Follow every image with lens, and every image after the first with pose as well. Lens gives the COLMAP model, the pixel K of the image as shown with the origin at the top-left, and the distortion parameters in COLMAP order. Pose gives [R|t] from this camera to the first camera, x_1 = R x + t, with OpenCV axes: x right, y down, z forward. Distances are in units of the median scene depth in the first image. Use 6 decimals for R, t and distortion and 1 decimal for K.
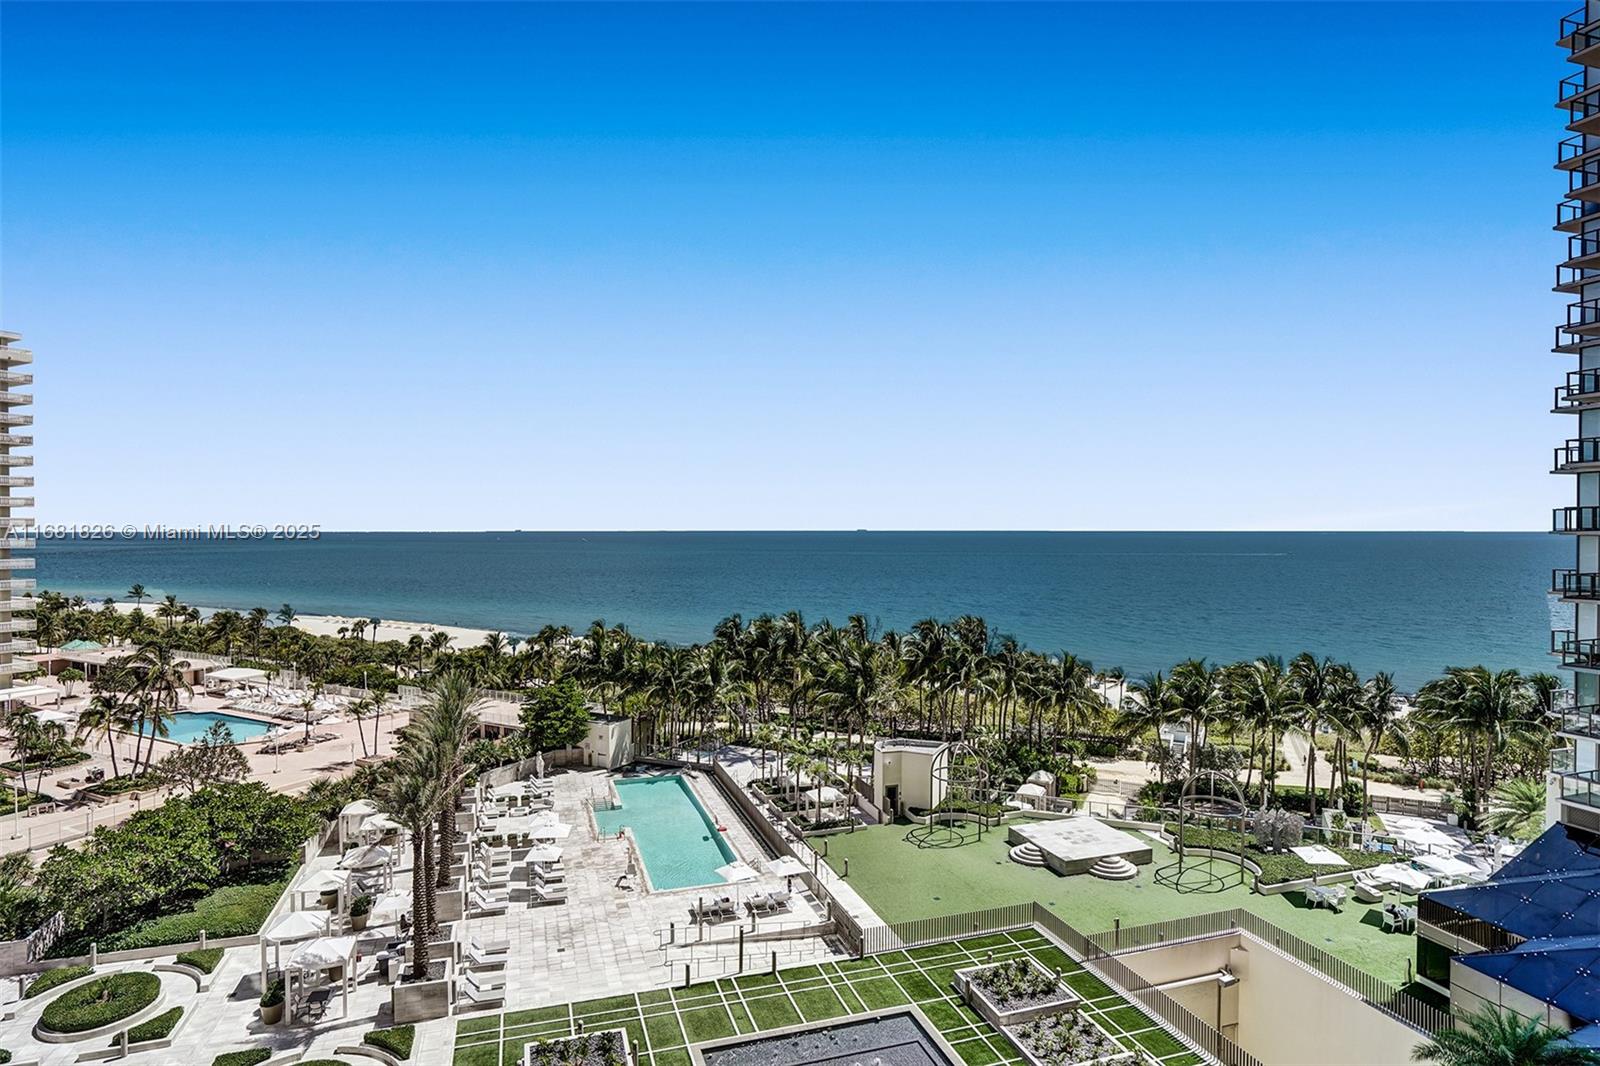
lens RADIAL K [[858.0, 0, 800.0], [0, 858.0, 533.0], [0, 0, 1]] dist [-0.047500, 0.024904]
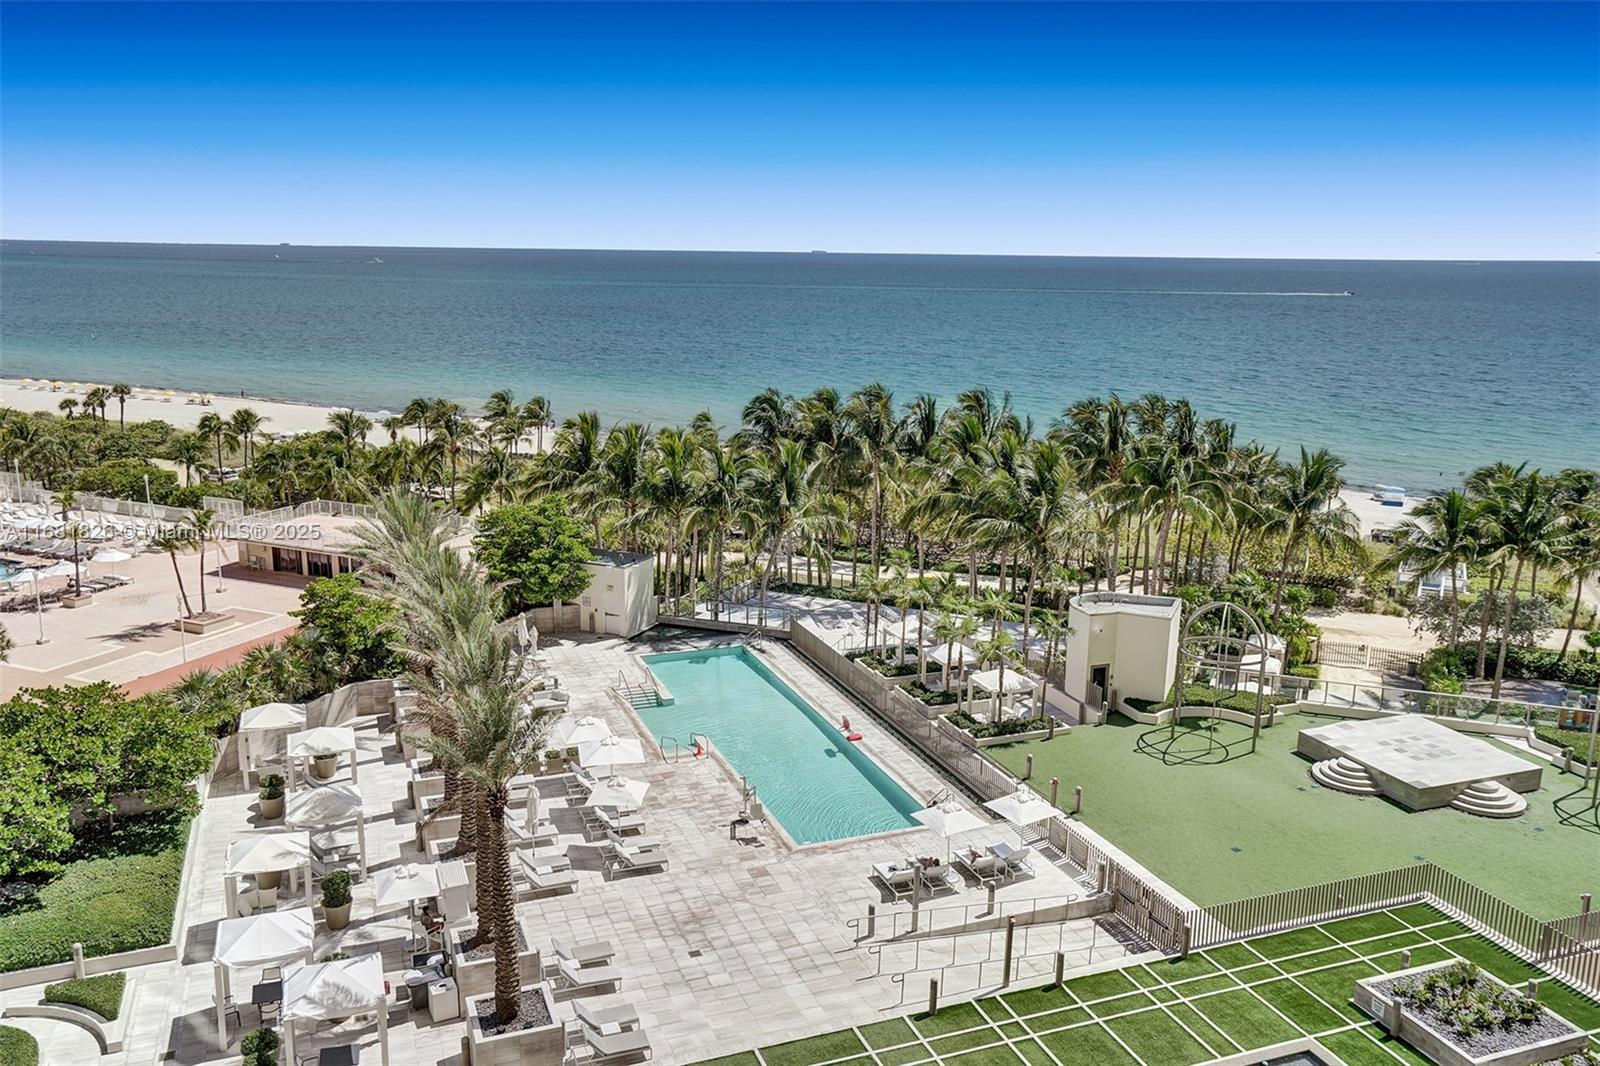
lens RADIAL K [[1272.3, 0, 795.4], [0, 1272.3, 533.8], [0, 0, 1]] dist [-0.006635, 0.050927]
pose [[0.998287, 0.001002, 0.058498, -0.206806], [-0.013549, 0.976631, 0.214497, 0.000041], [-0.056916, -0.214922, 0.974971, 0.131443]]
